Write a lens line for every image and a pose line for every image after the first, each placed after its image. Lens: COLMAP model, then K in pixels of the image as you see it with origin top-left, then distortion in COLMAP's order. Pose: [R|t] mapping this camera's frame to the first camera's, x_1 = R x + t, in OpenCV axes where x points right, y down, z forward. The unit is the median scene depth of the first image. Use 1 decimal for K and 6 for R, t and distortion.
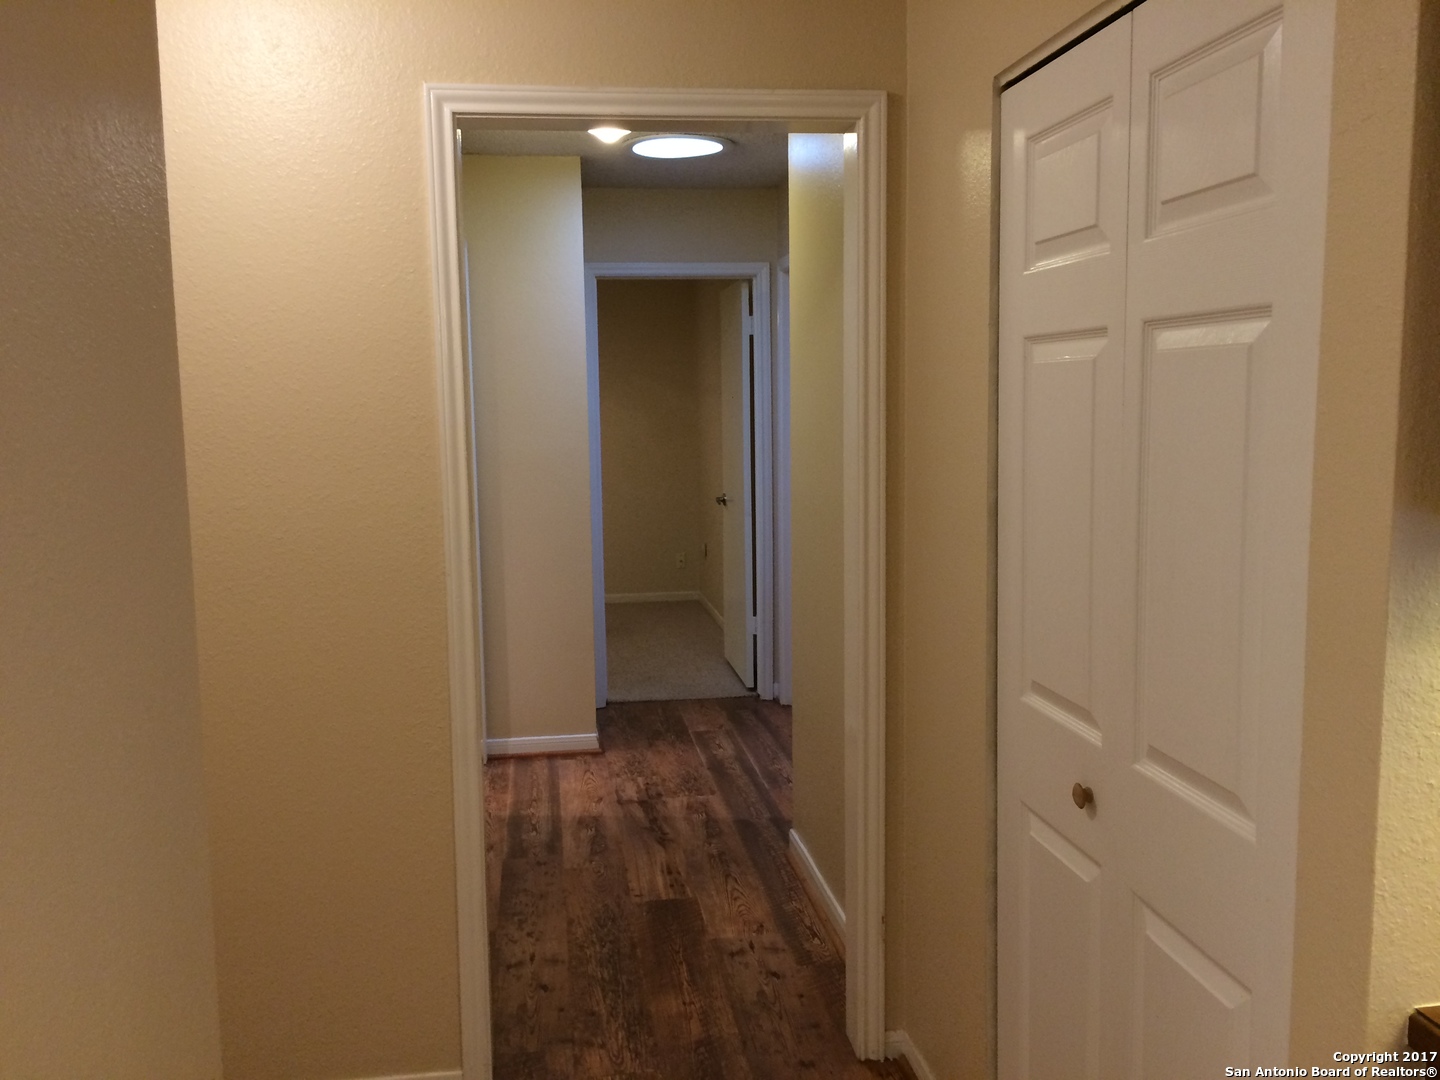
lens RADIAL K [[1231.3, 0, 720.0], [0, 1231.3, 539.4], [0, 0, 1]] dist [0.050275, -0.058174]
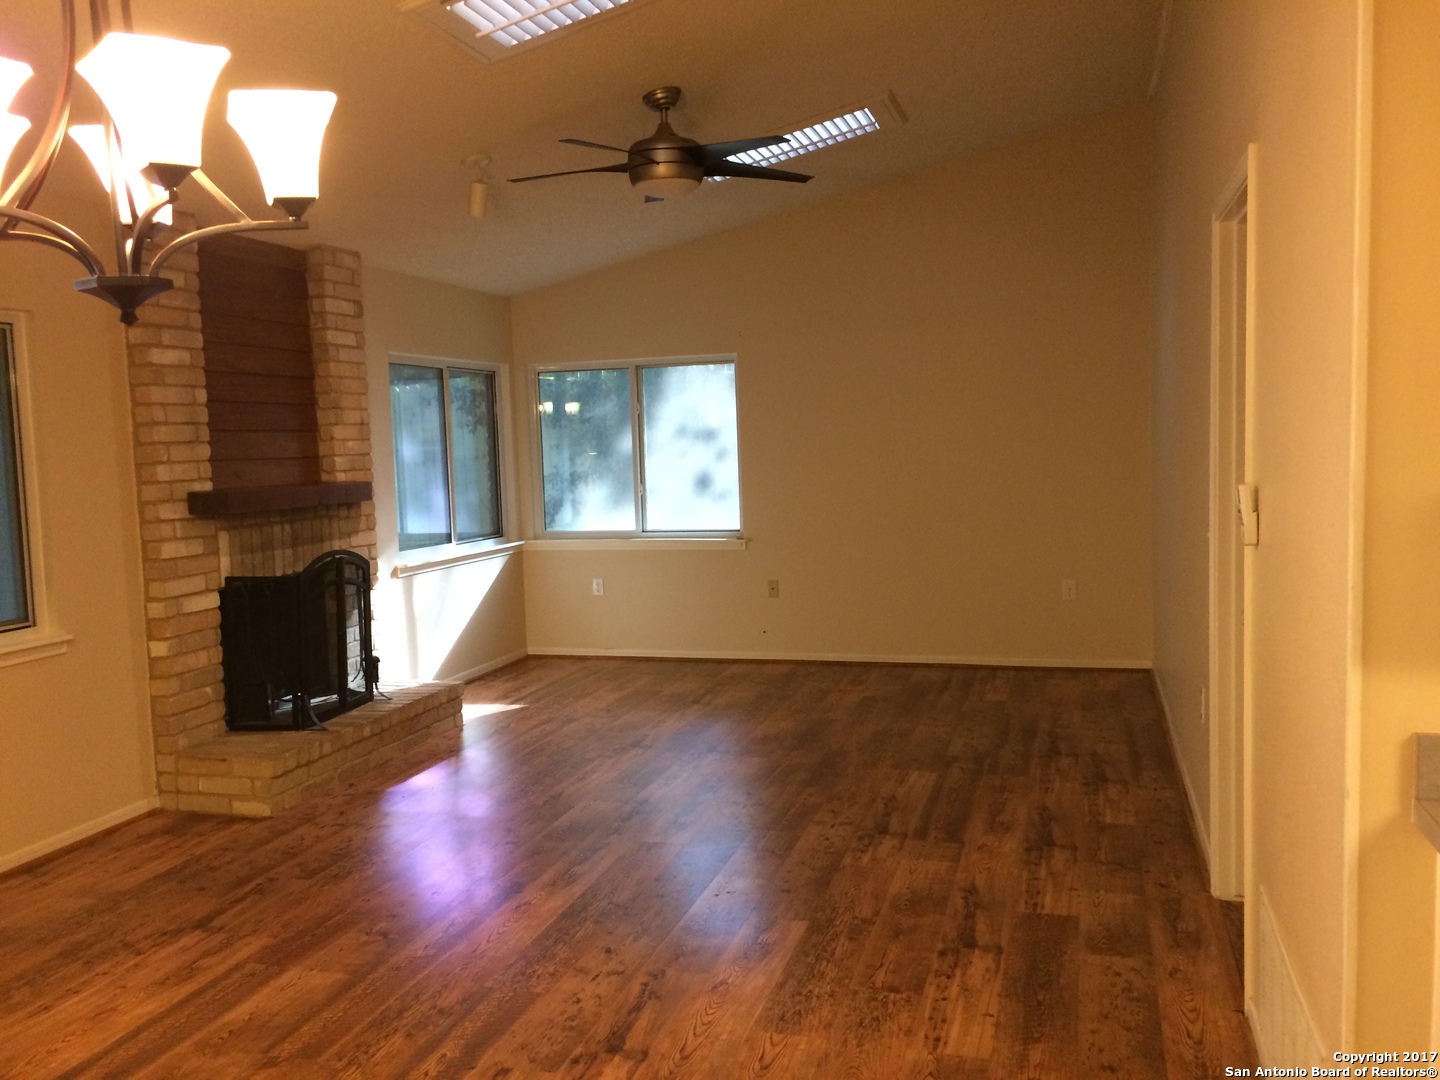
lens RADIAL K [[1231.3, 0, 719.2], [0, 1231.3, 539.8], [0, 0, 1]] dist [0.050275, -0.058174]
pose [[-0.906625, 0.007030, 0.421879, -0.257225], [0.091953, 0.979121, 0.181294, -0.201289], [-0.411796, 0.203159, -0.888342, 1.746680]]
